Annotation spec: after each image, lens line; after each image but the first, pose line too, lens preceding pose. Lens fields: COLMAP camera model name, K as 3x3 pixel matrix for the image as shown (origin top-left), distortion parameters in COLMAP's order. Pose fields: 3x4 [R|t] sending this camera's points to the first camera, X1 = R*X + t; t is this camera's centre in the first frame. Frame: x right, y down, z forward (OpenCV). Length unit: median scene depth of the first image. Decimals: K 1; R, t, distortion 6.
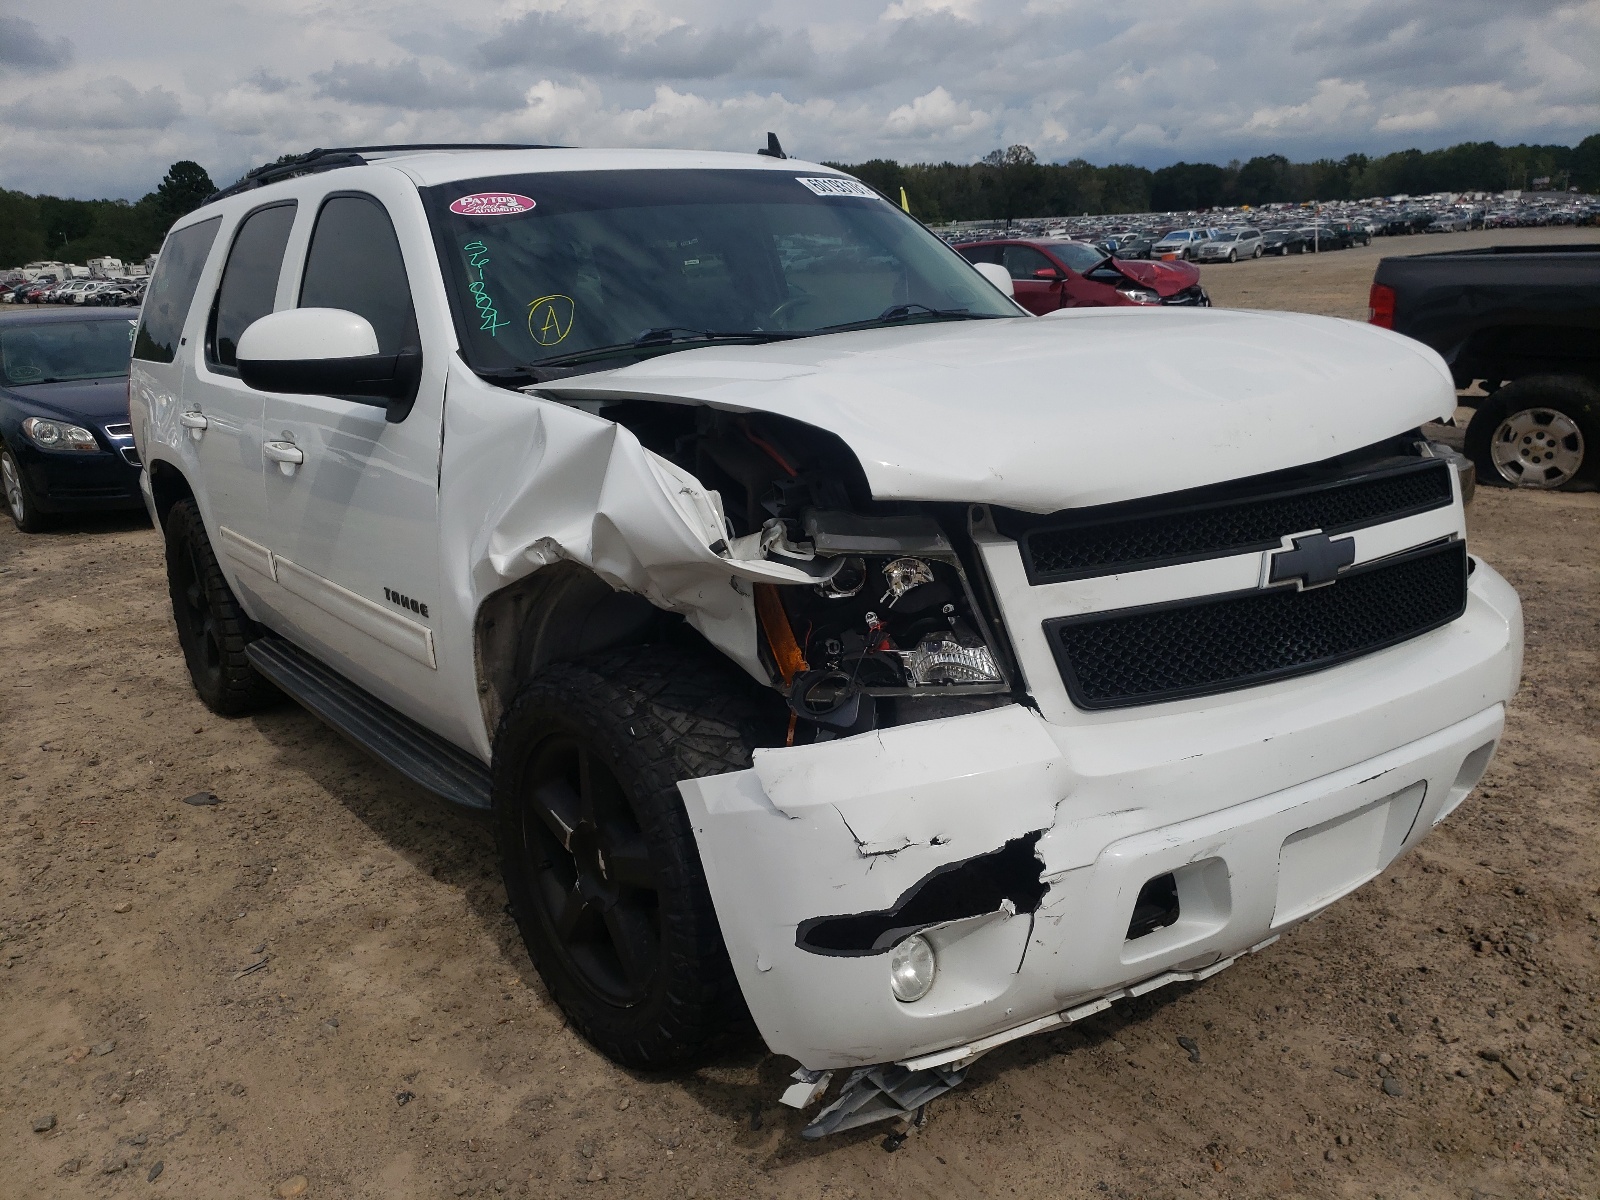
lens RADIAL K [[1250.3, 0, 800.0], [0, 1250.3, 600.0], [0, 0, 1]] dist [0.011257, 0.010916]
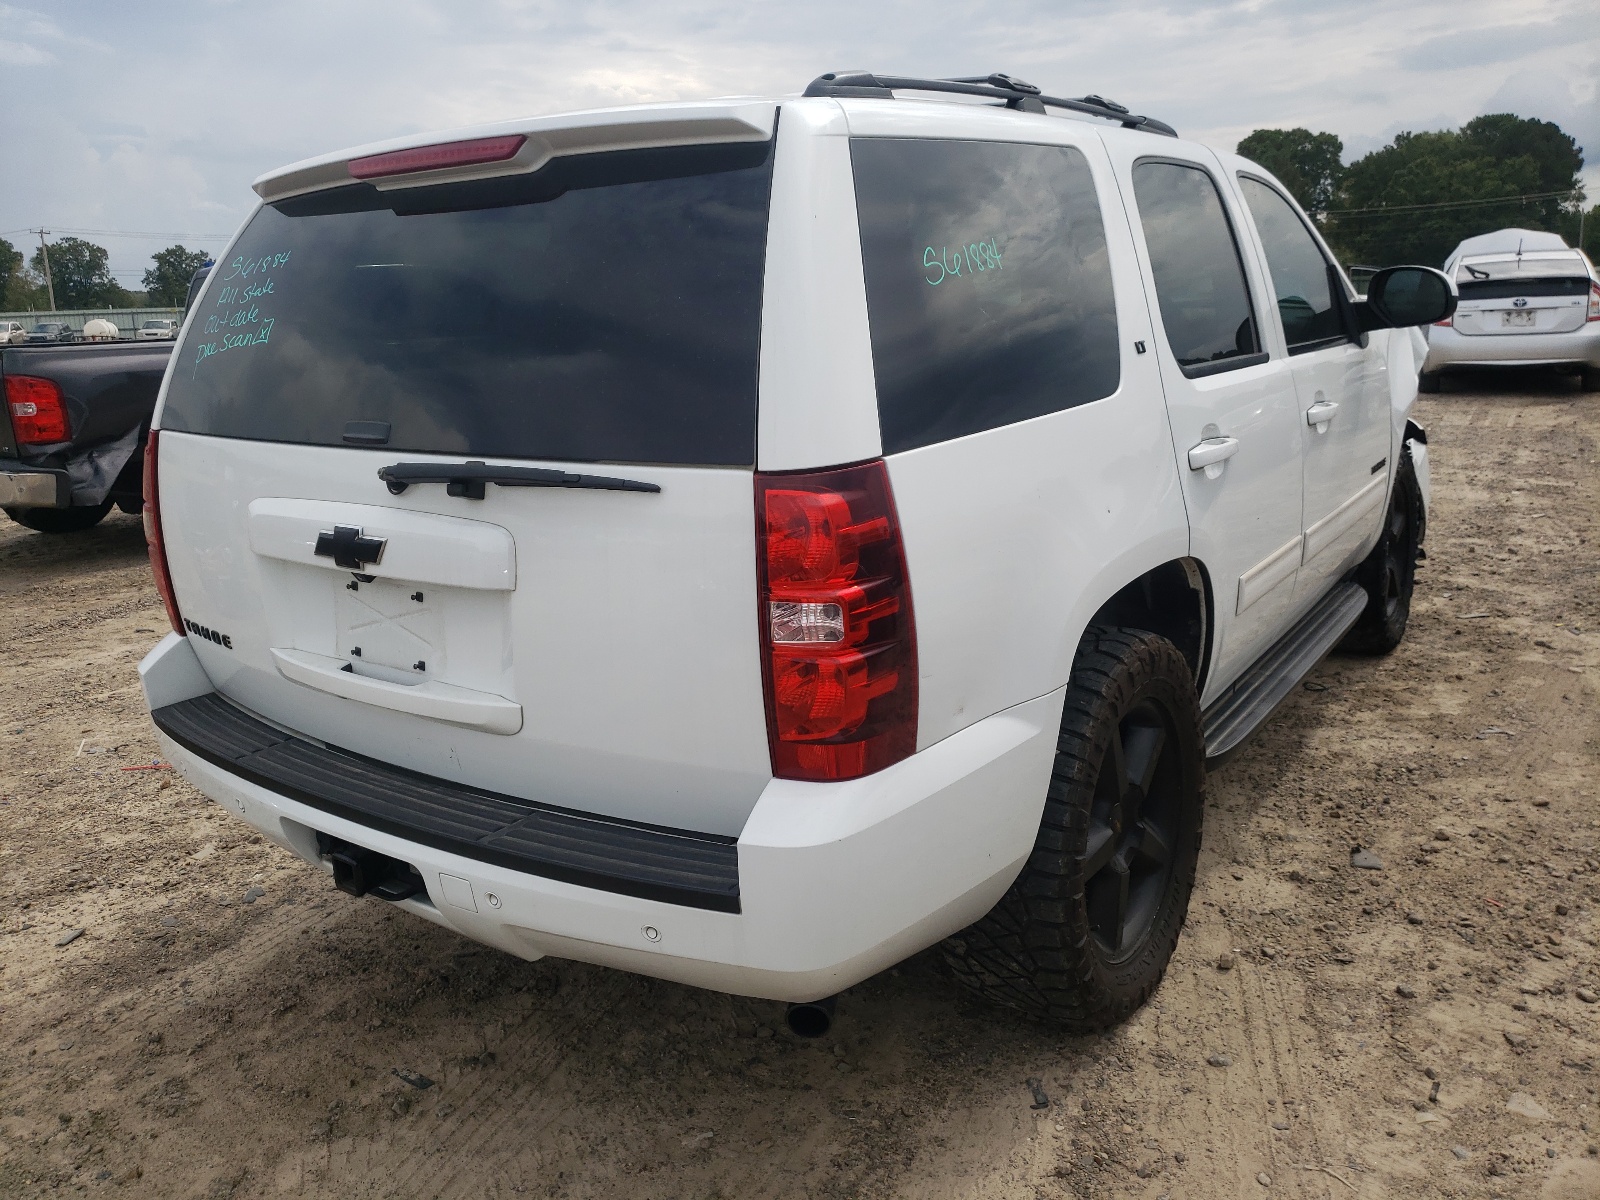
lens RADIAL K [[1250.3, 0, 800.0], [0, 1250.3, 600.0], [0, 0, 1]] dist [0.011257, 0.010916]
pose [[-0.285026, -0.180169, 0.941435, -1.659576], [0.308931, 0.912497, 0.268162, -0.490500], [-0.907371, 0.367271, -0.204426, 2.149176]]
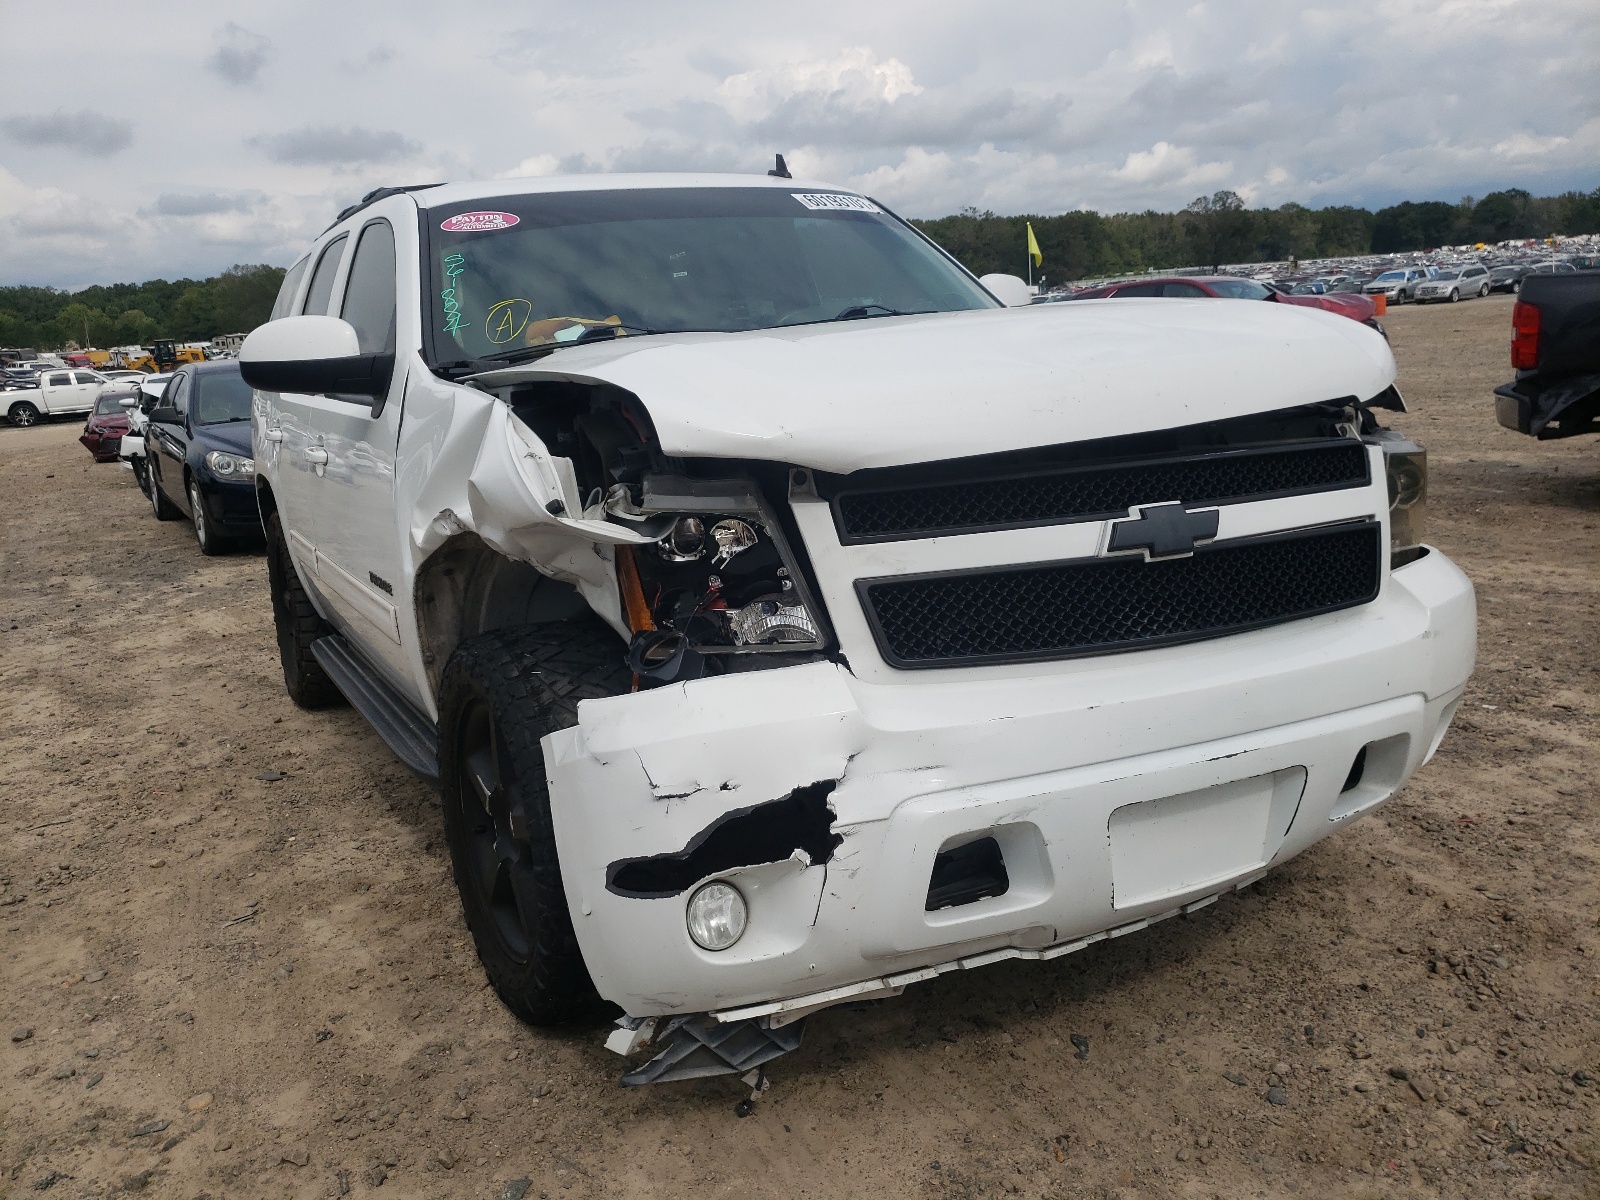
lens RADIAL K [[1255.0, 0, 800.2], [0, 1255.0, 584.9], [0, 0, 1]] dist [0.008094, 0.017751]
pose [[0.985291, 0.013329, -0.170364, 0.253121], [-0.023060, 0.998205, -0.055273, 0.060829], [0.169322, 0.058388, 0.983830, -0.009420]]
